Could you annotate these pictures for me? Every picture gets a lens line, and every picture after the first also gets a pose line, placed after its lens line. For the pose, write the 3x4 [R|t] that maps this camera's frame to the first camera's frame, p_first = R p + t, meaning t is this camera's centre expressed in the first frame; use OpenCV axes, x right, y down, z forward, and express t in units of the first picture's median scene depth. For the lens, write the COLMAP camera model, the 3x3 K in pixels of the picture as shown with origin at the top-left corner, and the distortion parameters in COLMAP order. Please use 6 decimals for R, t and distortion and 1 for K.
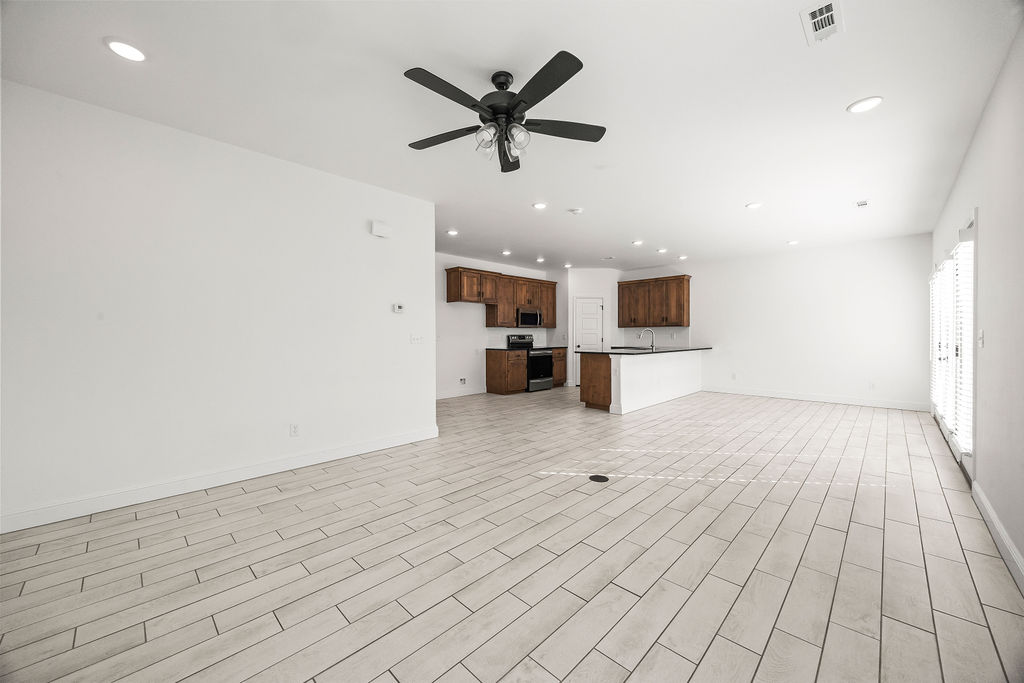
lens RADIAL K [[395.4, 0, 507.4], [0, 395.4, 335.0], [0, 0, 1]] dist [0.001228, -0.000010]
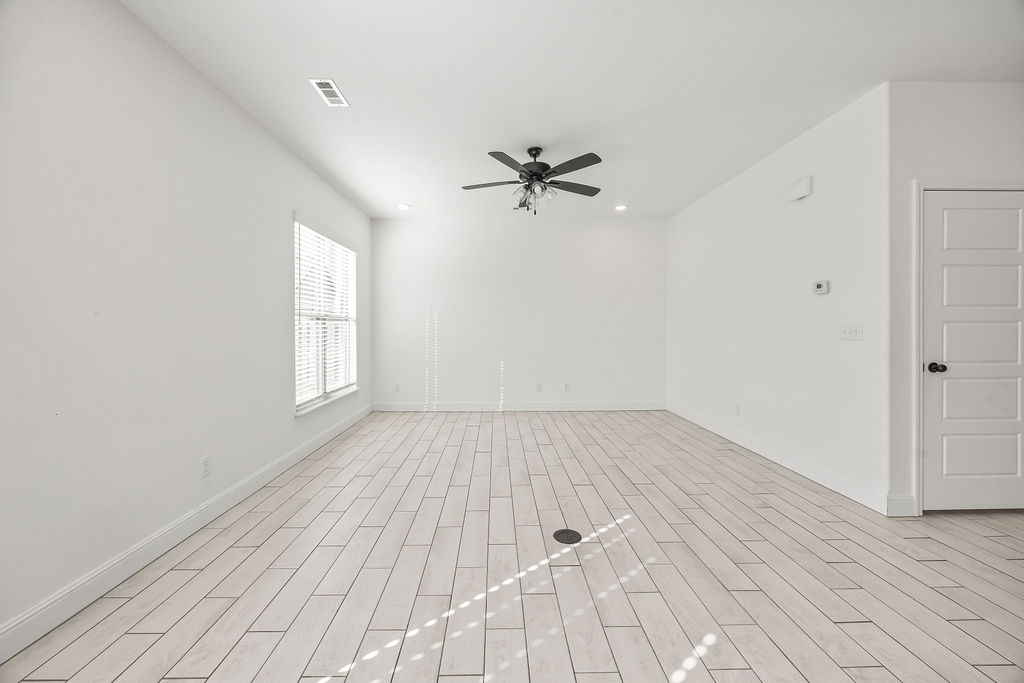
lens RADIAL K [[395.4, 0, 506.8], [0, 395.4, 336.9], [0, 0, 1]] dist [0.001228, -0.000010]
pose [[-0.701047, 0.018914, -0.712864, 0.772642], [0.005796, 0.999766, 0.020827, 0.000093], [0.713091, 0.010469, -0.700993, 1.372172]]
